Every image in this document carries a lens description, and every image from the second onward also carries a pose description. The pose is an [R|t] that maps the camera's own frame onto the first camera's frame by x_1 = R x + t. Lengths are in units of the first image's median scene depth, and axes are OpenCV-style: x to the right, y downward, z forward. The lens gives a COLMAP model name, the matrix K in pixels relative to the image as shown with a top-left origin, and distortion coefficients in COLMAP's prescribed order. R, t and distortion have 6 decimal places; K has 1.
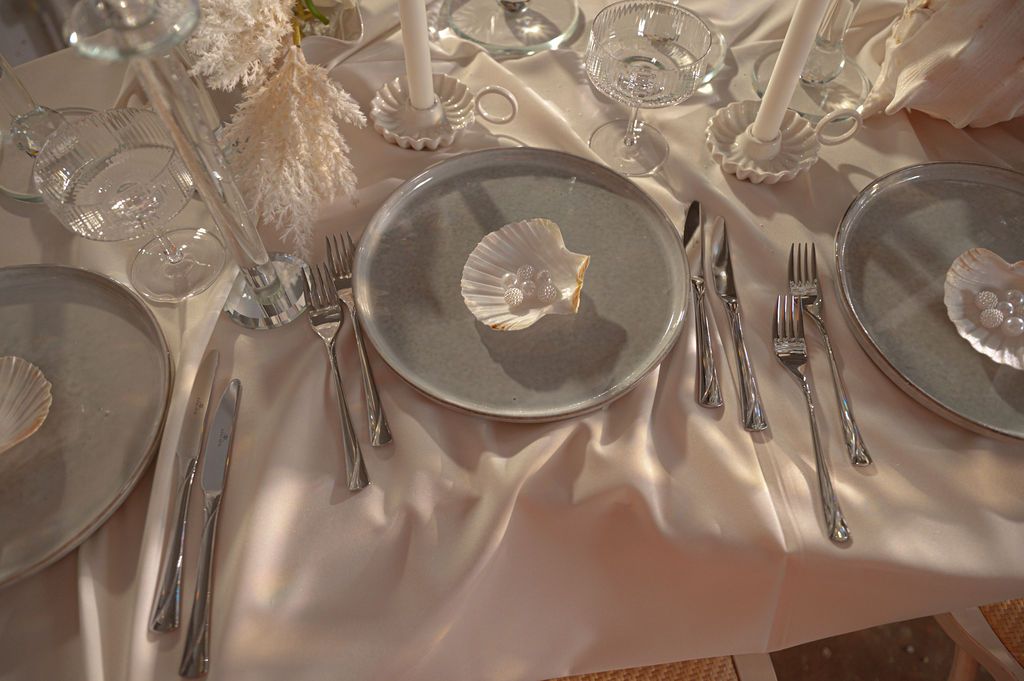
lens RADIAL K [[688.6, 0, 506.6], [0, 688.6, 341.2], [0, 0, 1]] dist [-0.006416, -0.002653]
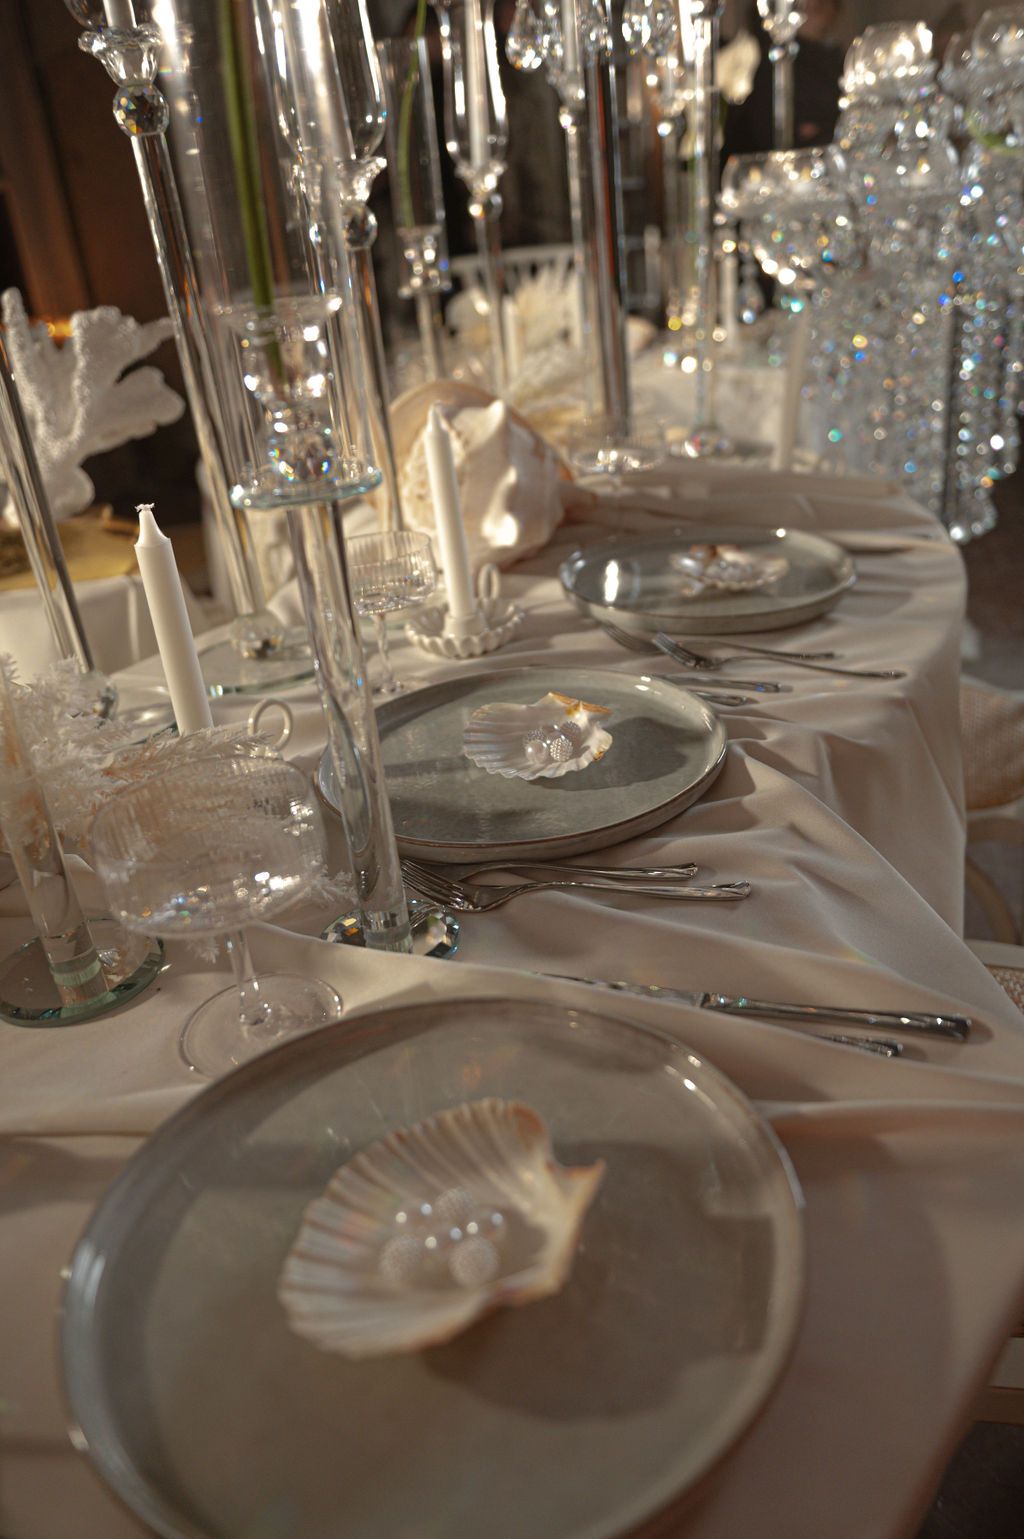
lens RADIAL K [[1228.3, 0, 512.0], [0, 1228.3, 769.5], [0, 0, 1]] dist [-0.006813, -0.002318]
pose [[0.397356, -0.443368, 0.803451, -1.159596], [0.835076, 0.537707, -0.116274, 0.067997], [-0.380469, 0.717145, 0.583907, 0.162875]]
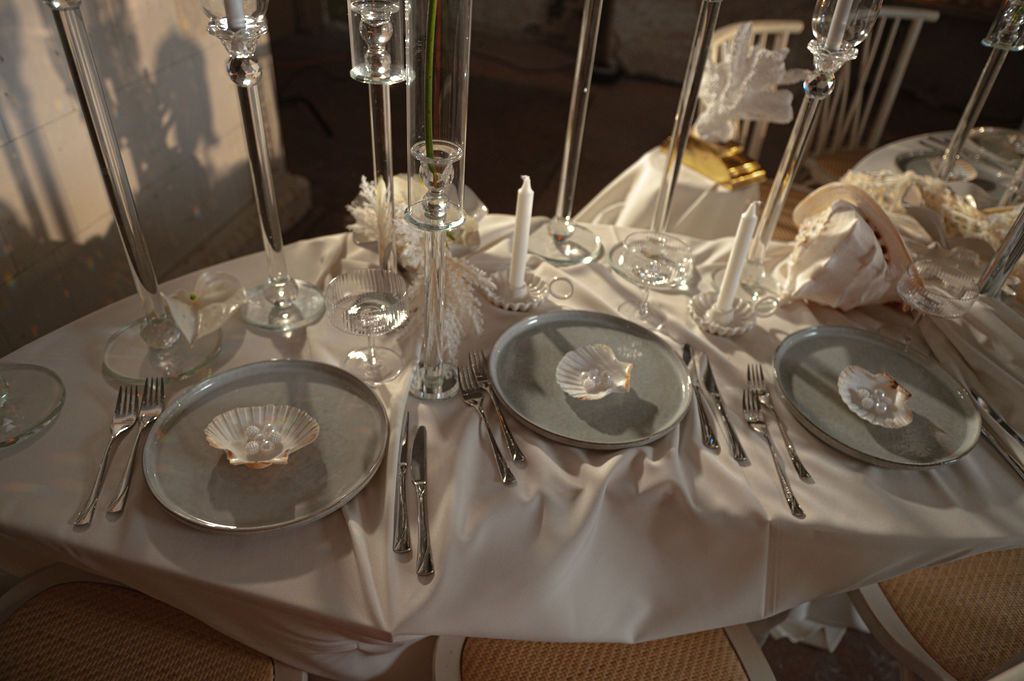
lens RADIAL K [[701.3, 0, 512.0], [0, 701.3, 340.5], [0, 0, 1]] dist [-0.003362, 0.001109]
pose [[0.996091, 0.032039, 0.082322, -0.299659], [-0.000688, 0.934697, -0.355445, 0.413249], [-0.088334, 0.353998, 0.931065, -0.558138]]
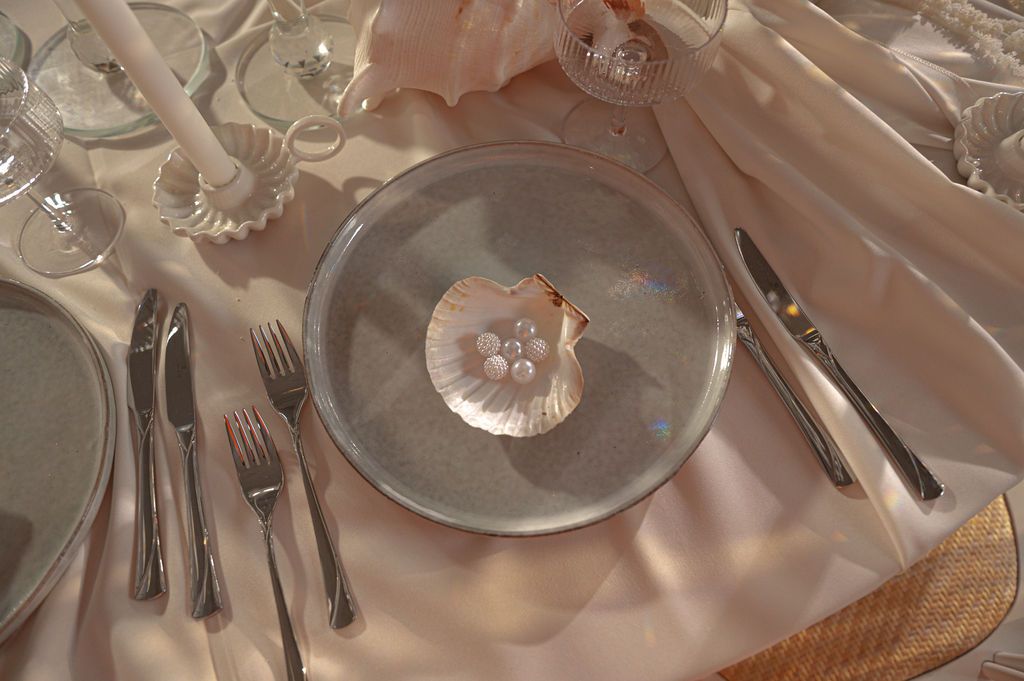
lens RADIAL K [[701.3, 0, 512.0], [0, 701.3, 340.5], [0, 0, 1]] dist [-0.003362, 0.001109]
pose [[0.955462, -0.285328, 0.075368, 0.635217], [0.276797, 0.955013, 0.106456, -0.133323], [-0.102352, -0.080853, 0.991457, 0.205602]]
